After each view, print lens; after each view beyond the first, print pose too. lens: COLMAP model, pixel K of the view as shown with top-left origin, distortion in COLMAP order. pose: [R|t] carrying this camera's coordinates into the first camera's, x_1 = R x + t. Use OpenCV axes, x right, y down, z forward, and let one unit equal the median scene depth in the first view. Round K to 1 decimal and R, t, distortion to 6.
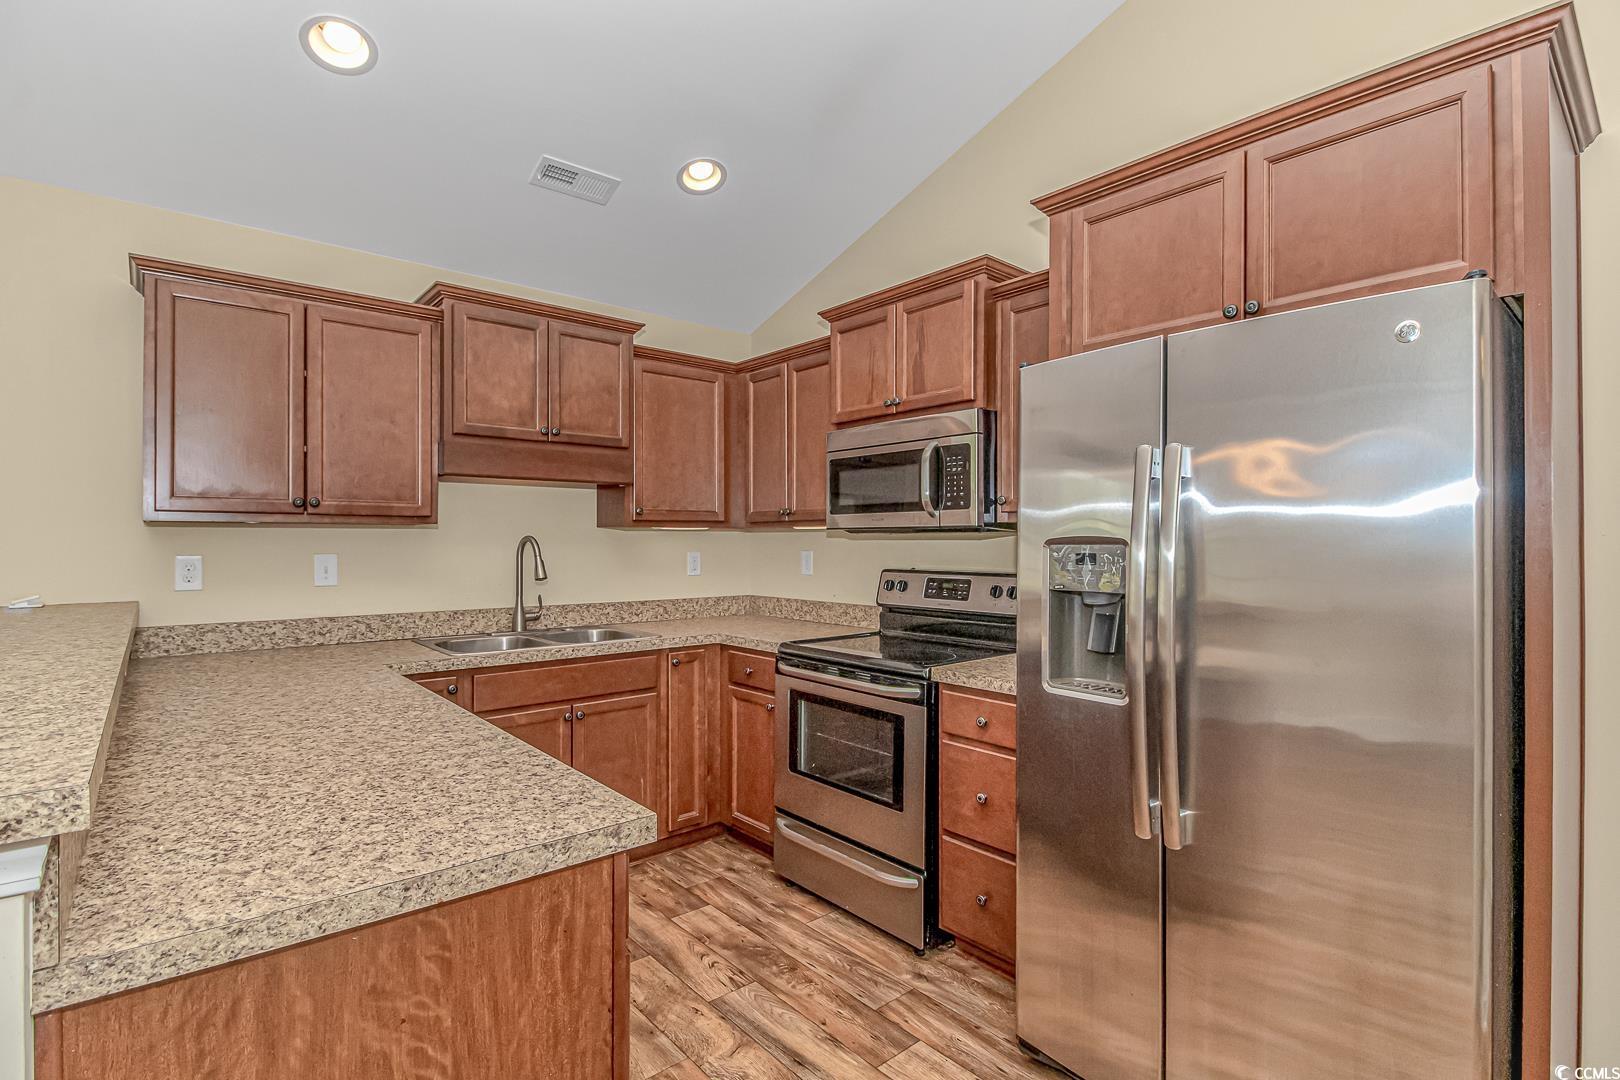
lens RADIAL K [[762.5, 0, 807.4], [0, 762.5, 541.7], [0, 0, 1]] dist [0.000110, -0.008976]
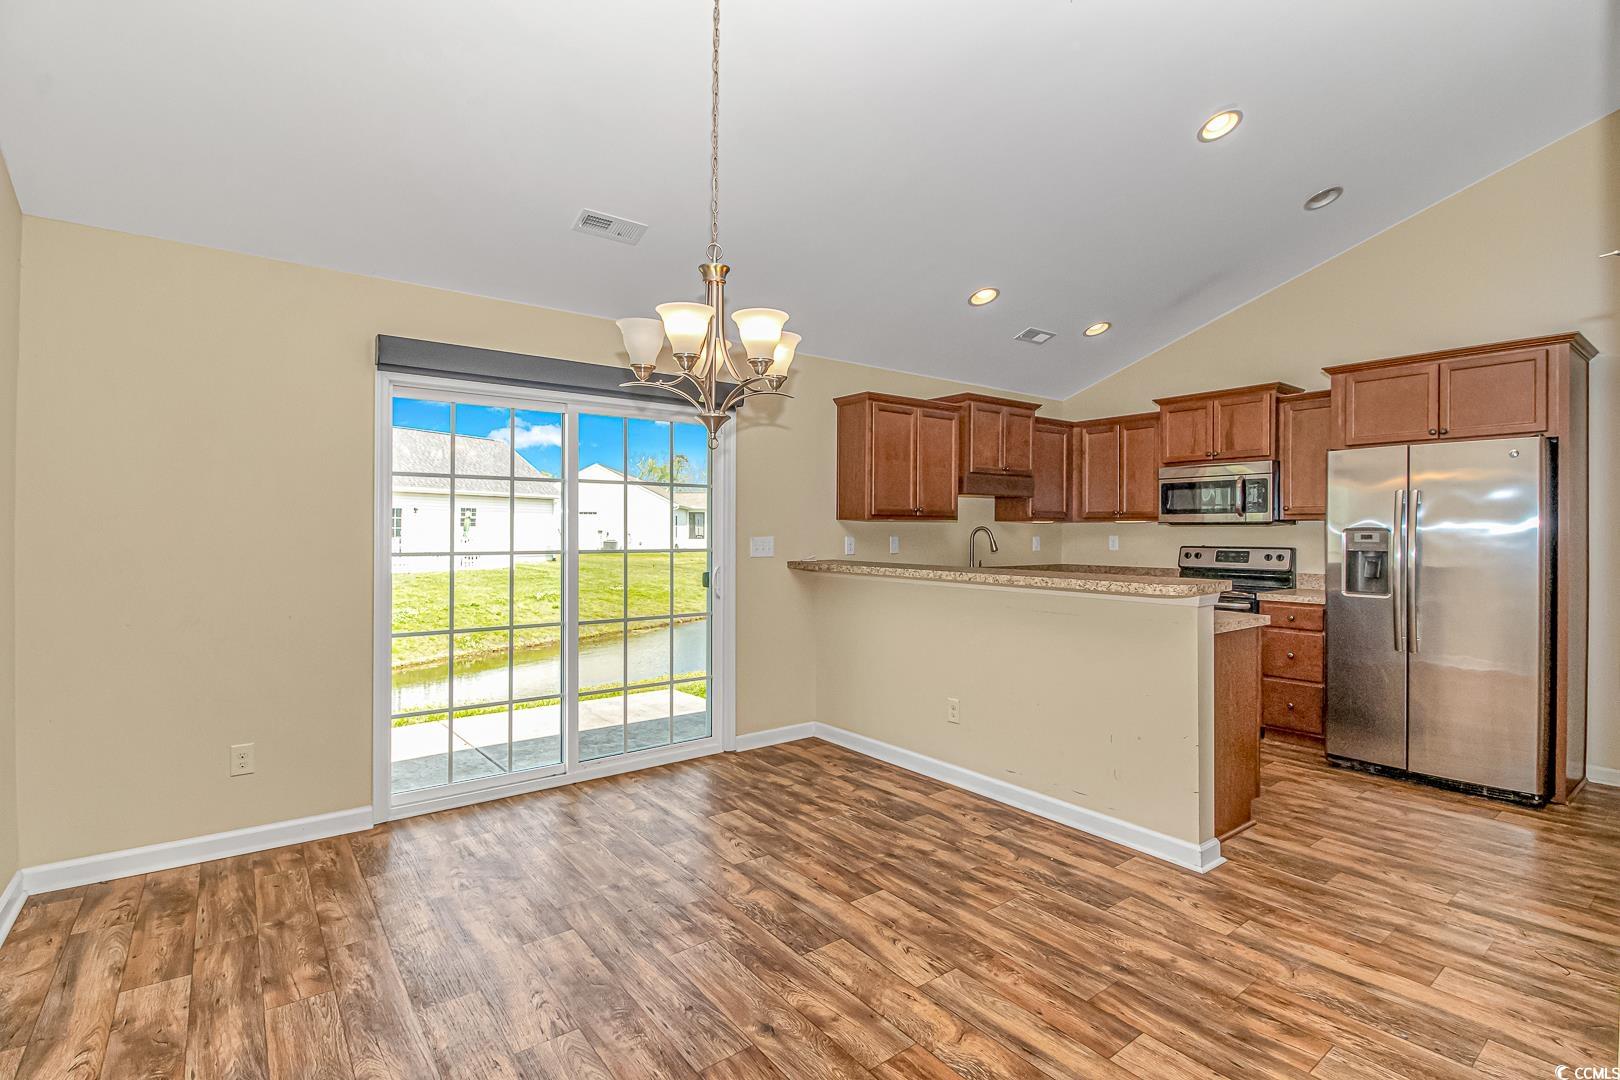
lens RADIAL K [[752.7, 0, 814.0], [0, 752.7, 537.8], [0, 0, 1]] dist [0.001532, -0.013020]
pose [[0.998997, 0.002290, -0.044712, -0.713004], [-0.001876, 0.999955, 0.009308, 0.003602], [0.044731, -0.009215, 0.998957, -0.797806]]
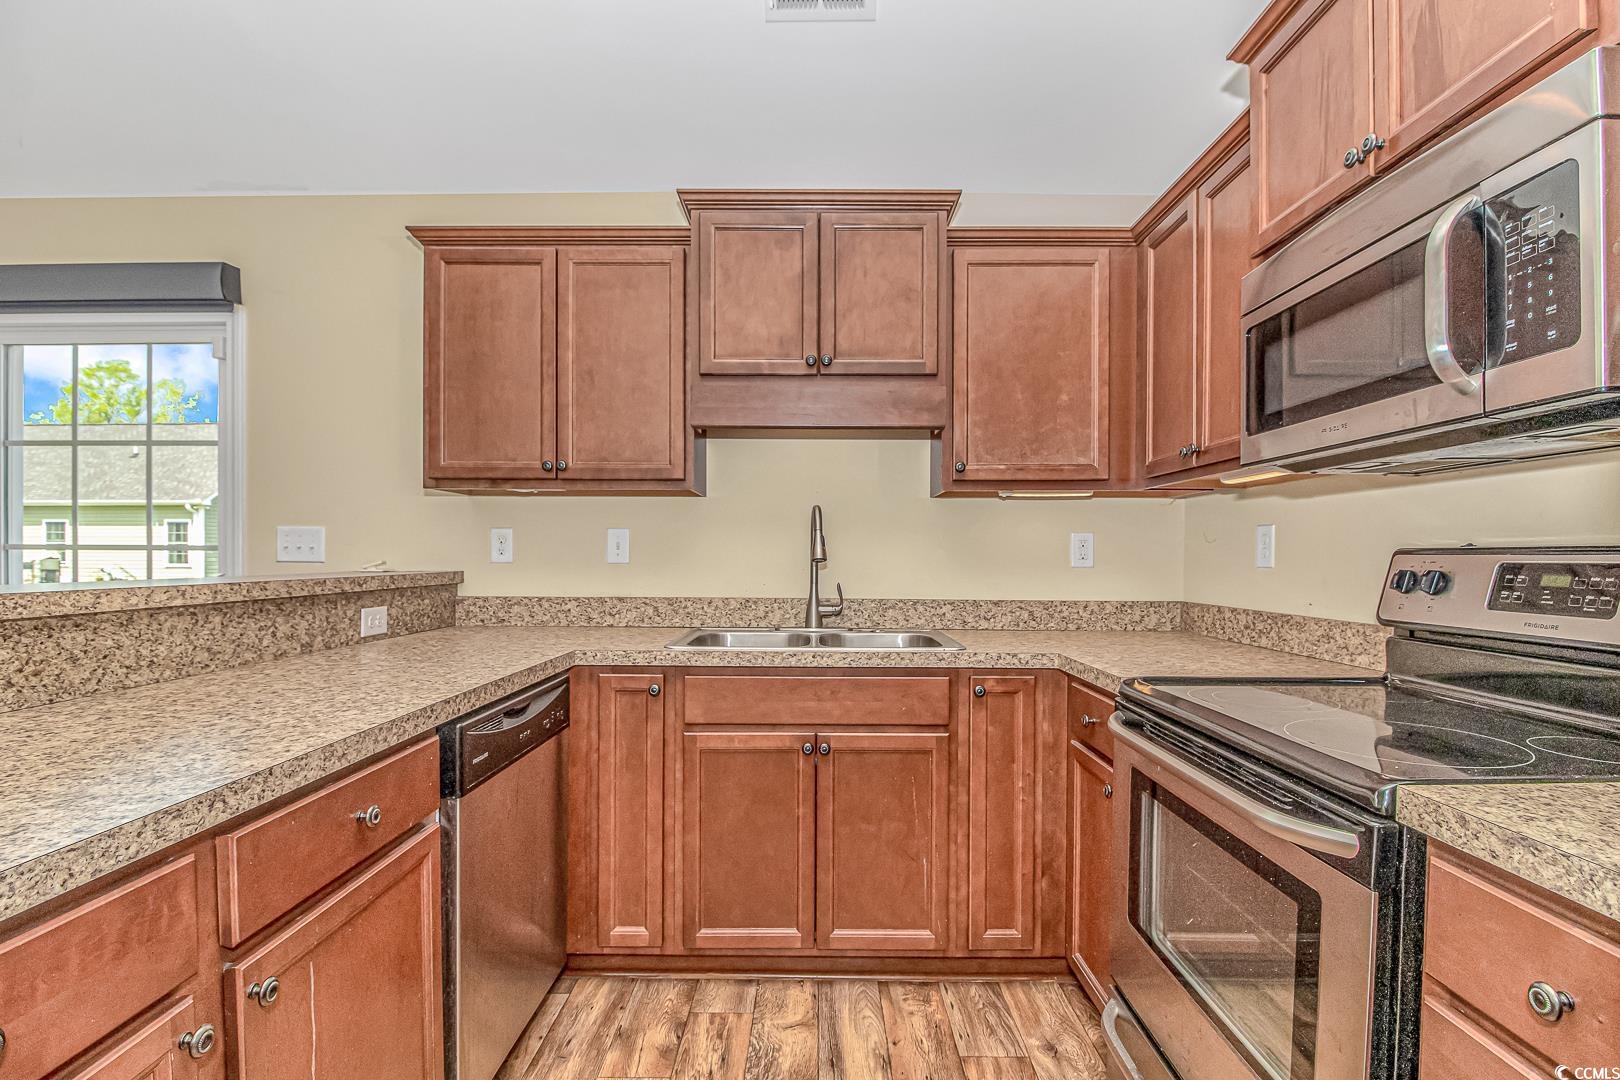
lens RADIAL K [[767.1, 0, 816.5], [0, 767.1, 557.6], [0, 0, 1]] dist [0.000524, -0.000167]
pose [[0.757306, 0.005448, -0.653038, 0.152531], [-0.004980, 0.999984, 0.002567, 0.046279], [0.653041, 0.001308, 0.757321, 0.436450]]
